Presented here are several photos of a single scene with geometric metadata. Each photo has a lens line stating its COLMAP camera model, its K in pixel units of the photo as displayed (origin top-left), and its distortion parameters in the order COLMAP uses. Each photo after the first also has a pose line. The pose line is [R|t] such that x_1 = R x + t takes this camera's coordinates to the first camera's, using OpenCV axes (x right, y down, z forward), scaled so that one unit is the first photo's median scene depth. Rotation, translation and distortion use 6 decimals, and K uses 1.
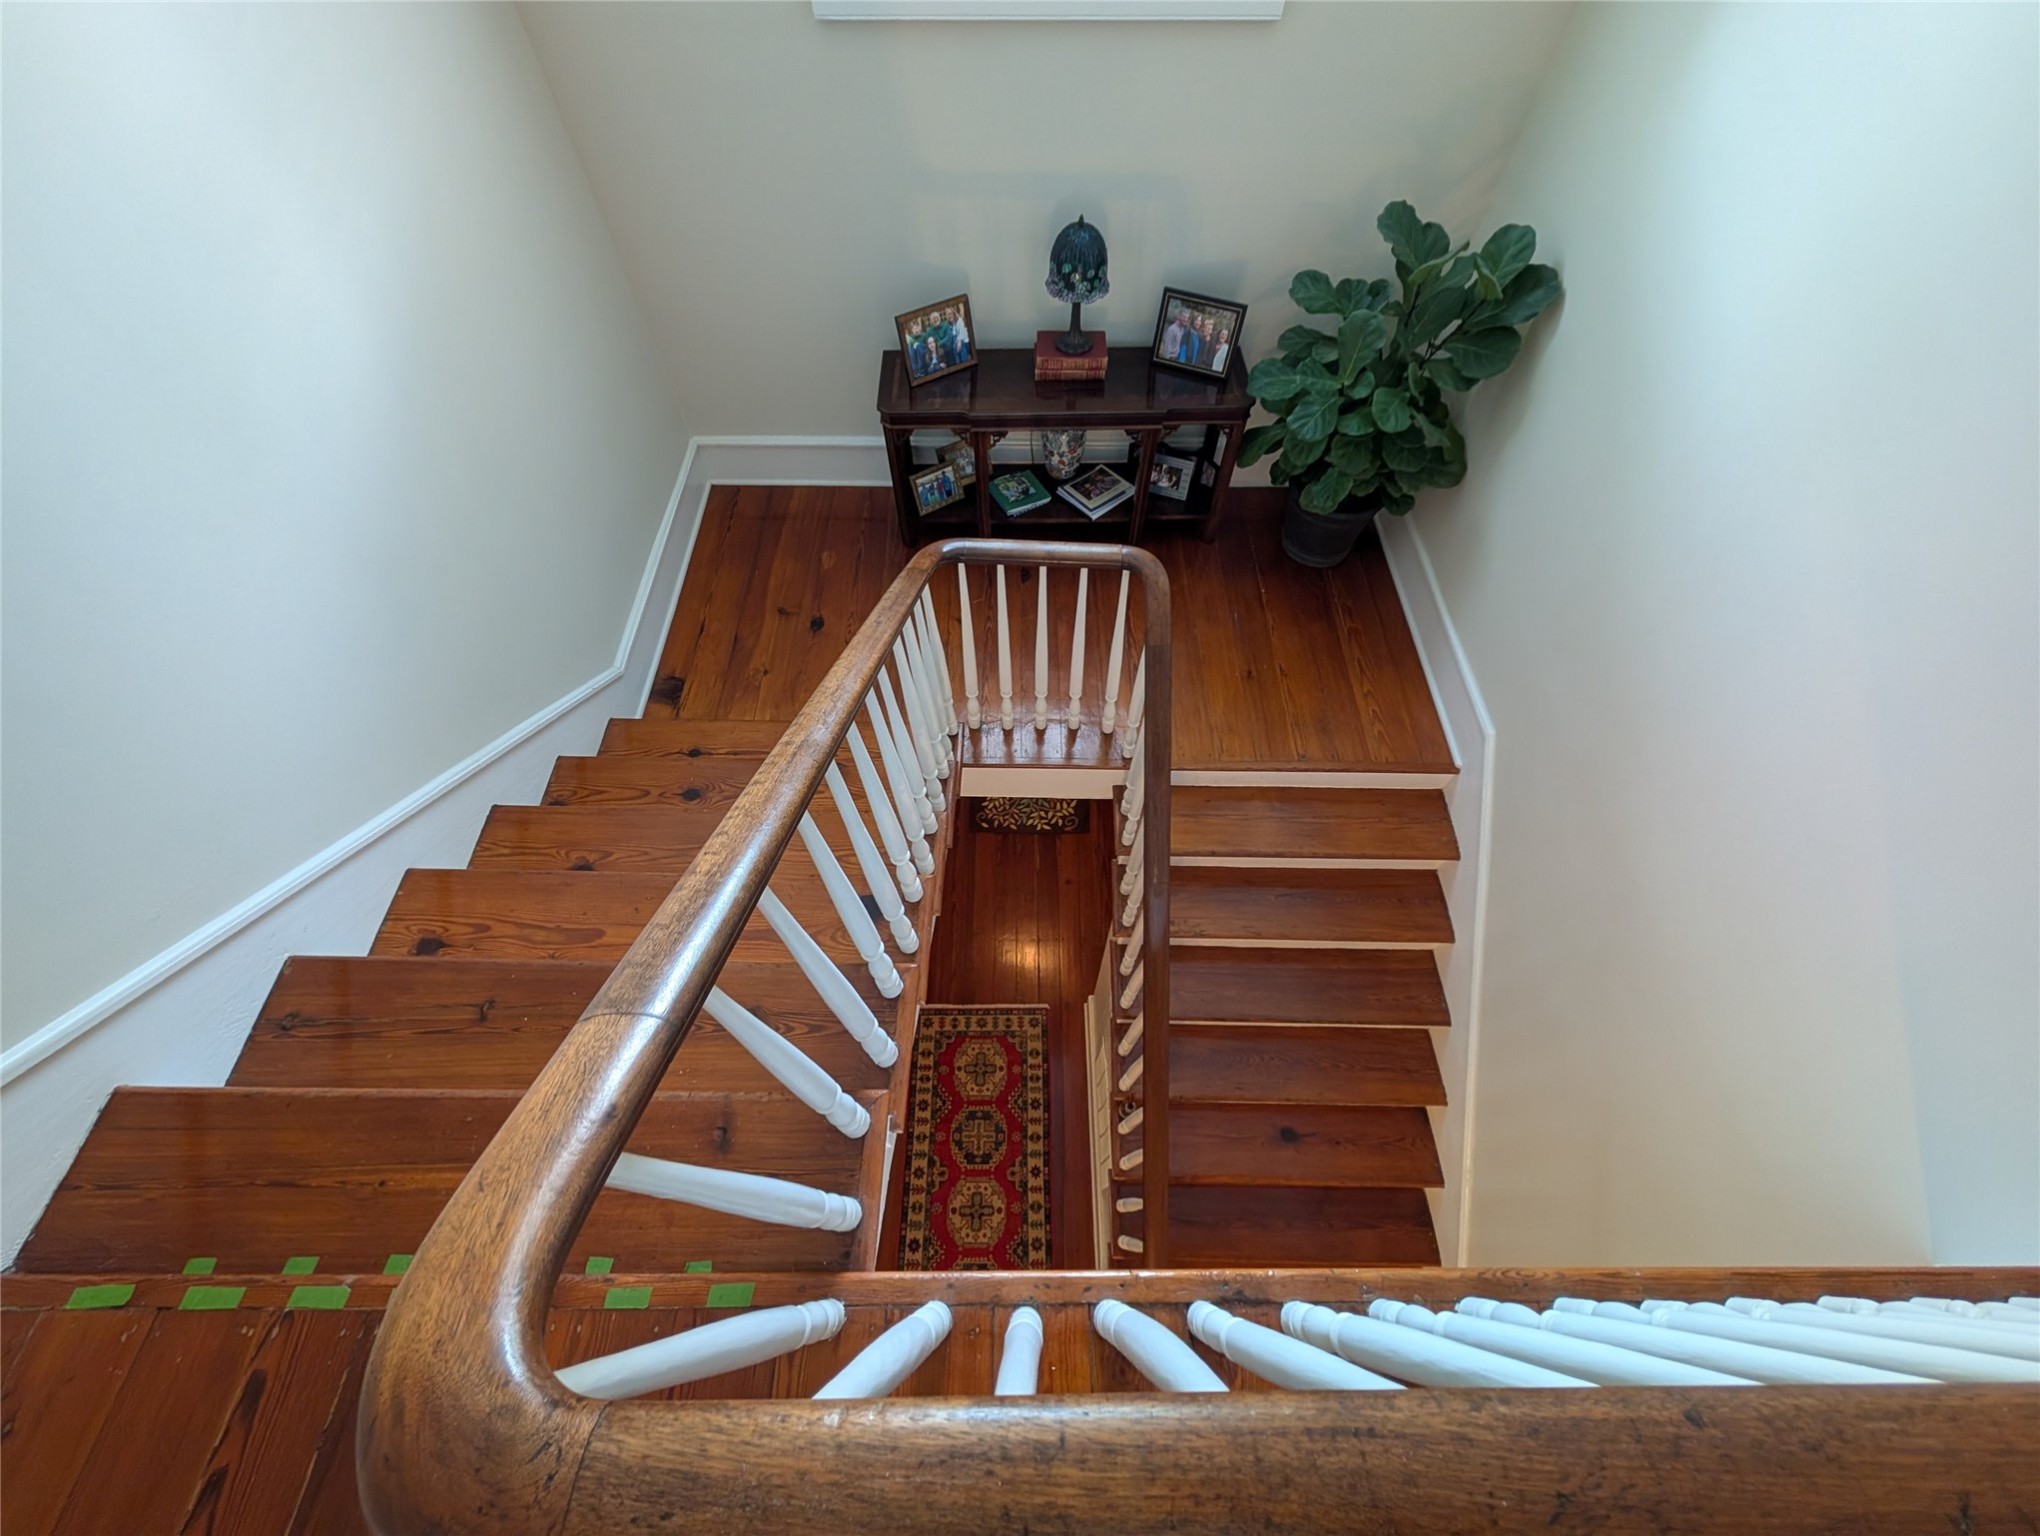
lens RADIAL K [[777.0, 0, 1021.9], [0, 777.0, 766.7], [0, 0, 1]] dist [0.001416, 0.000476]
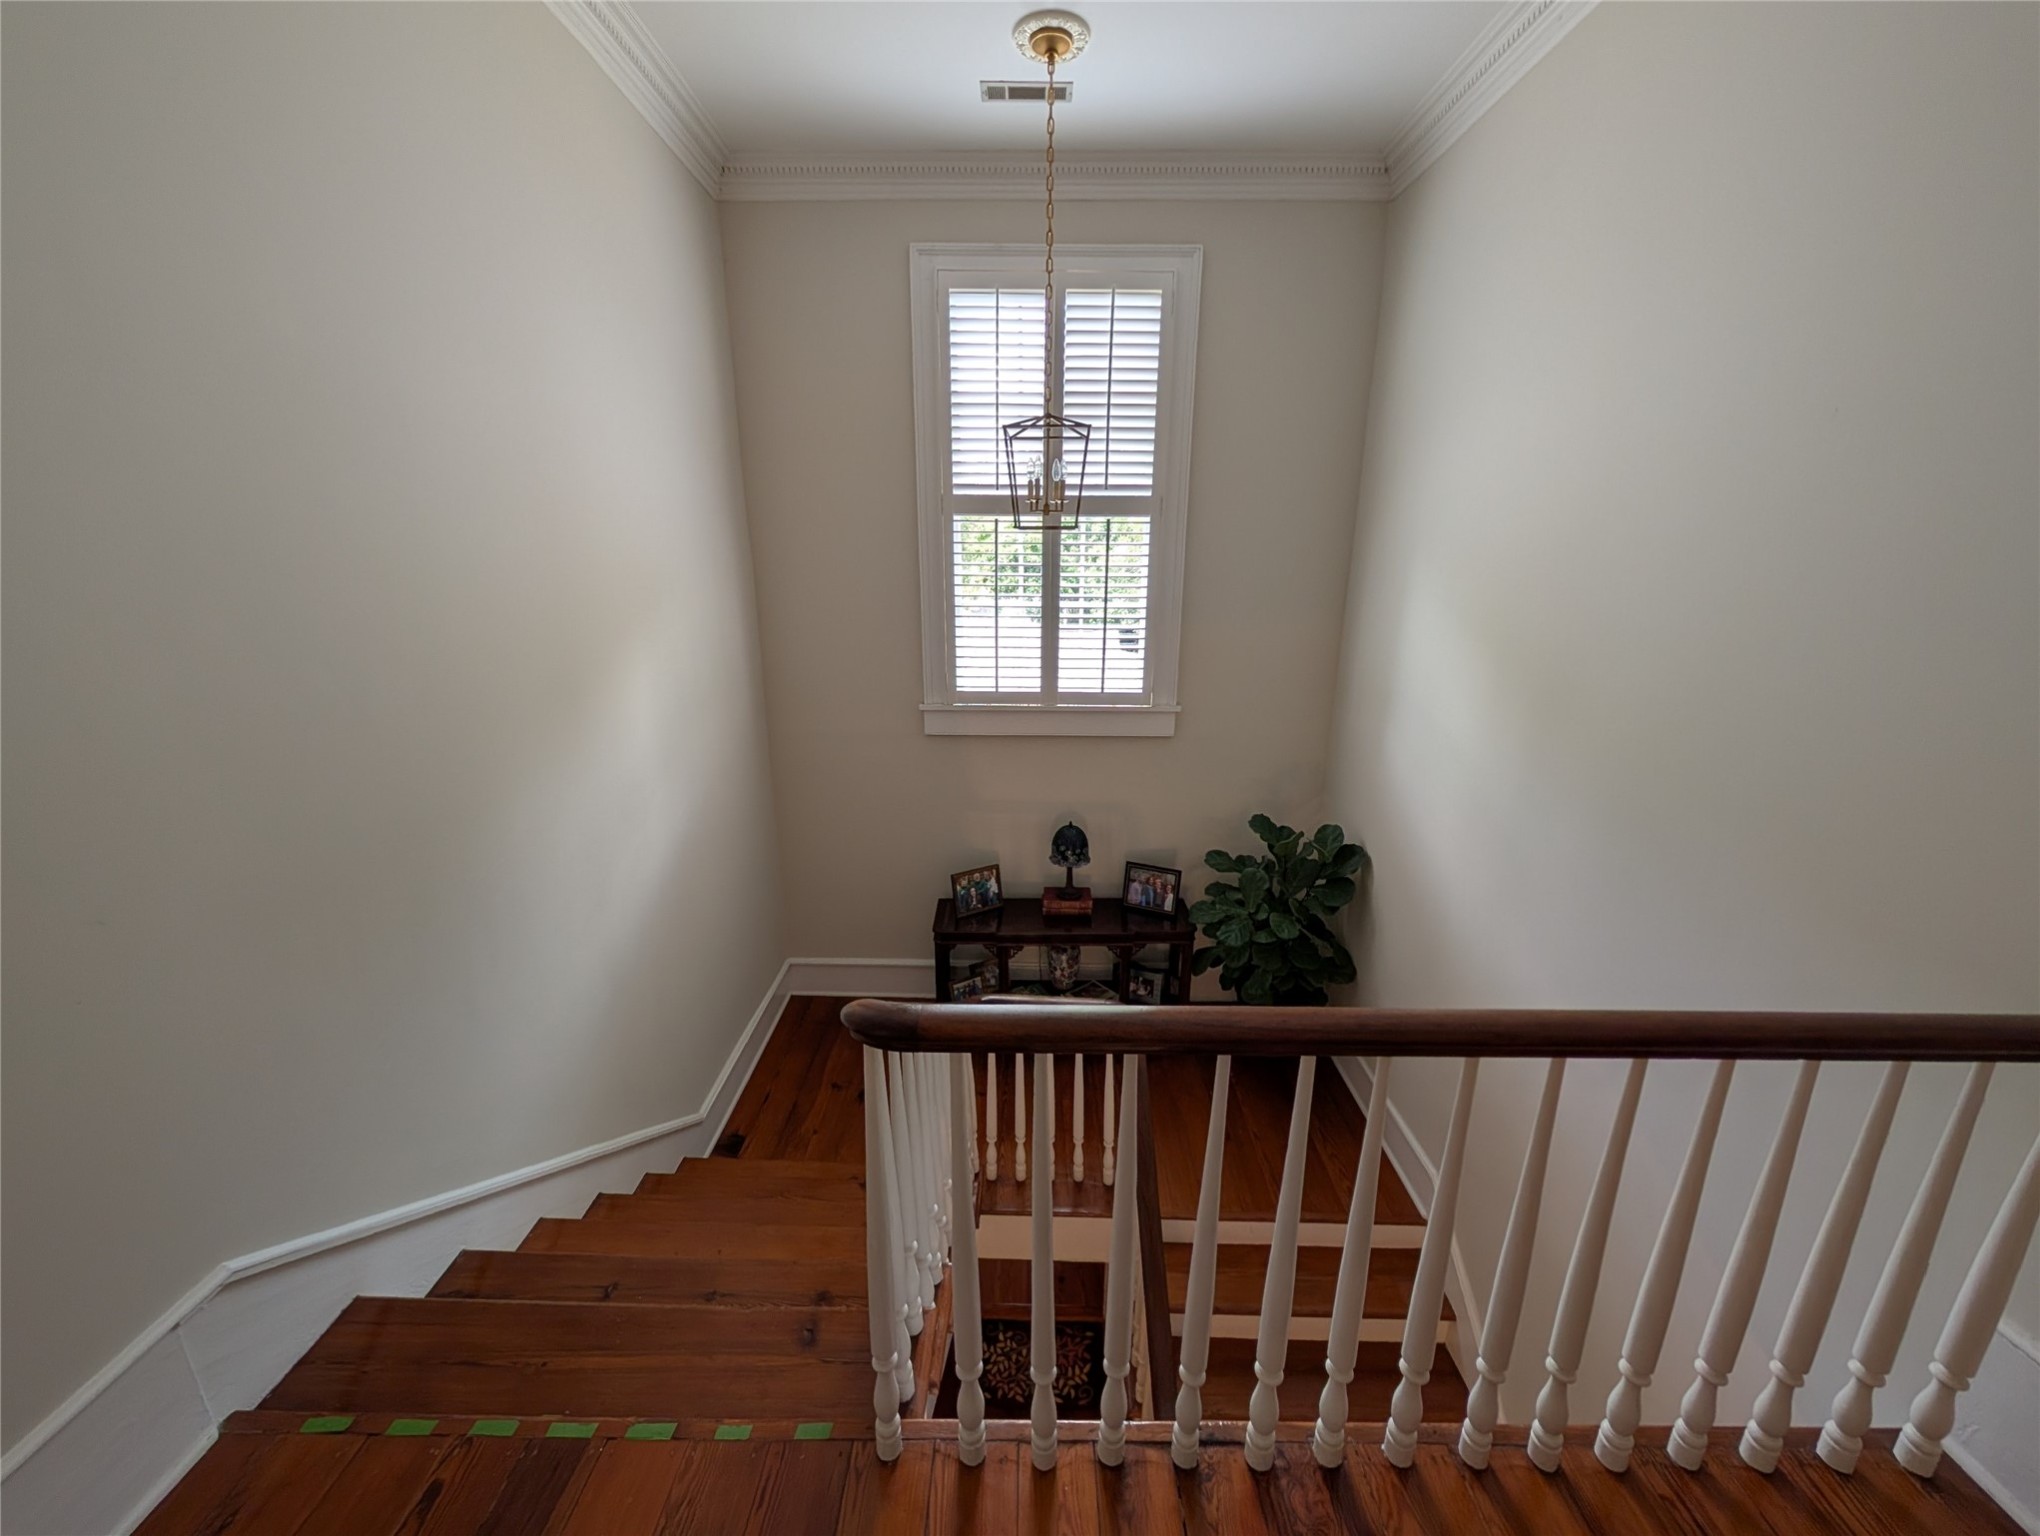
lens RADIAL K [[777.0, 0, 1021.9], [0, 777.0, 766.7], [0, 0, 1]] dist [0.001416, 0.000476]
pose [[0.999923, 0.007736, -0.009667, -0.010736], [-0.012227, 0.739685, -0.672842, 0.283814], [0.001946, 0.672909, 0.739723, -0.266725]]
